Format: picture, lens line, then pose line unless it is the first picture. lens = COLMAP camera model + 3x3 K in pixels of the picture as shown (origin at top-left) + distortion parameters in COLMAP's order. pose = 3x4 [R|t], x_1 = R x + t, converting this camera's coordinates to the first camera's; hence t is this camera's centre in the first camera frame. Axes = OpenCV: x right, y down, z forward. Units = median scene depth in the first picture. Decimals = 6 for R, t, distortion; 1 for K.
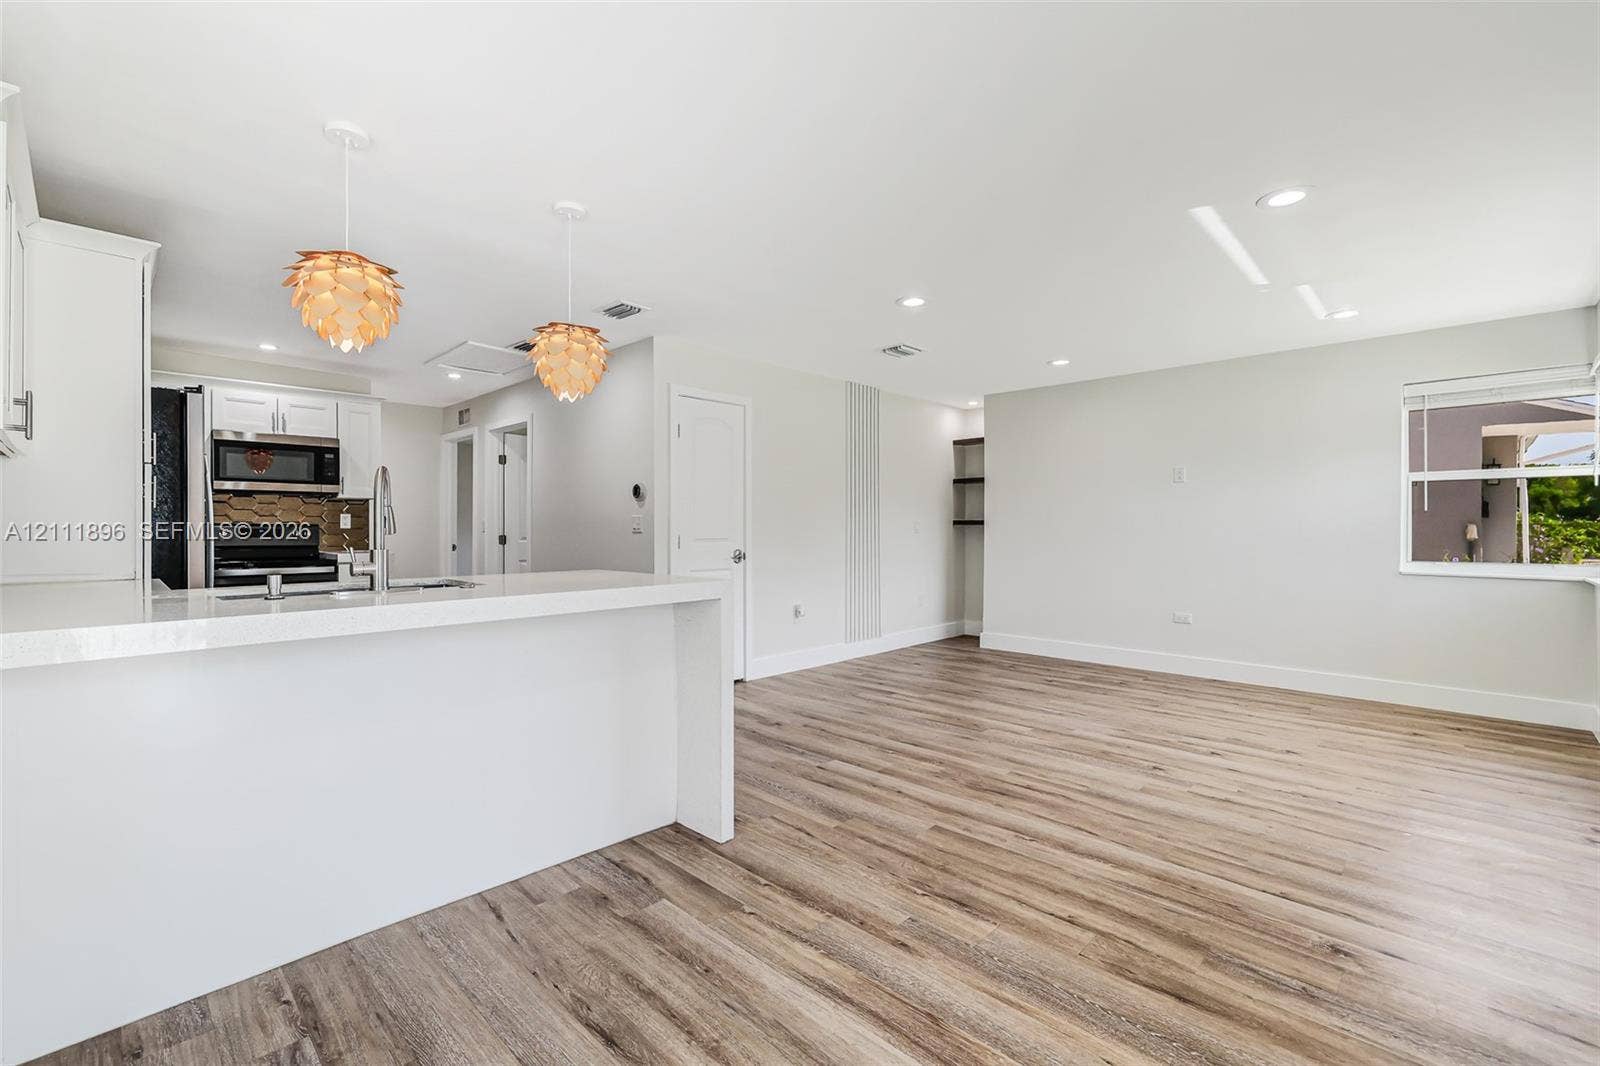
lens RADIAL K [[690.7, 0, 790.6], [0, 690.7, 522.4], [0, 0, 1]] dist [0.001154, 0.000484]
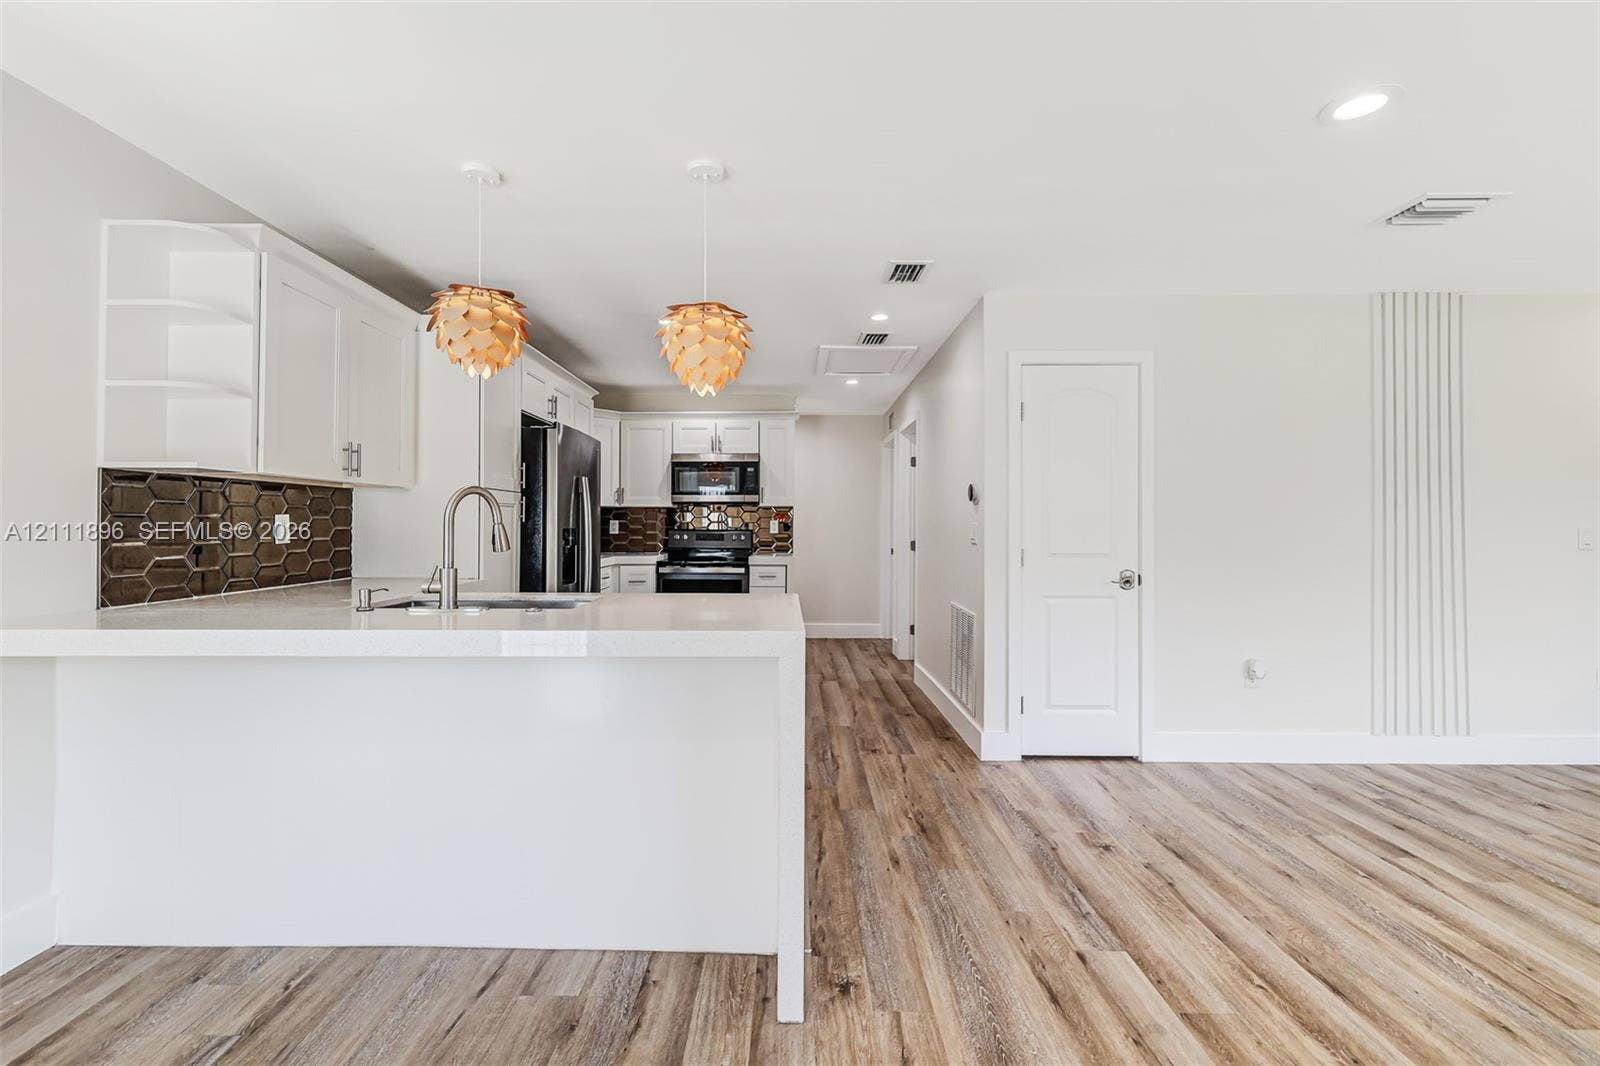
lens RADIAL K [[690.7, 0, 790.6], [0, 690.7, 522.4], [0, 0, 1]] dist [0.001154, 0.000484]
pose [[0.688790, 0.001018, -0.724961, 0.249297], [0.002230, 0.999991, 0.003523, -0.016967], [0.724958, -0.004044, 0.688781, 0.340407]]
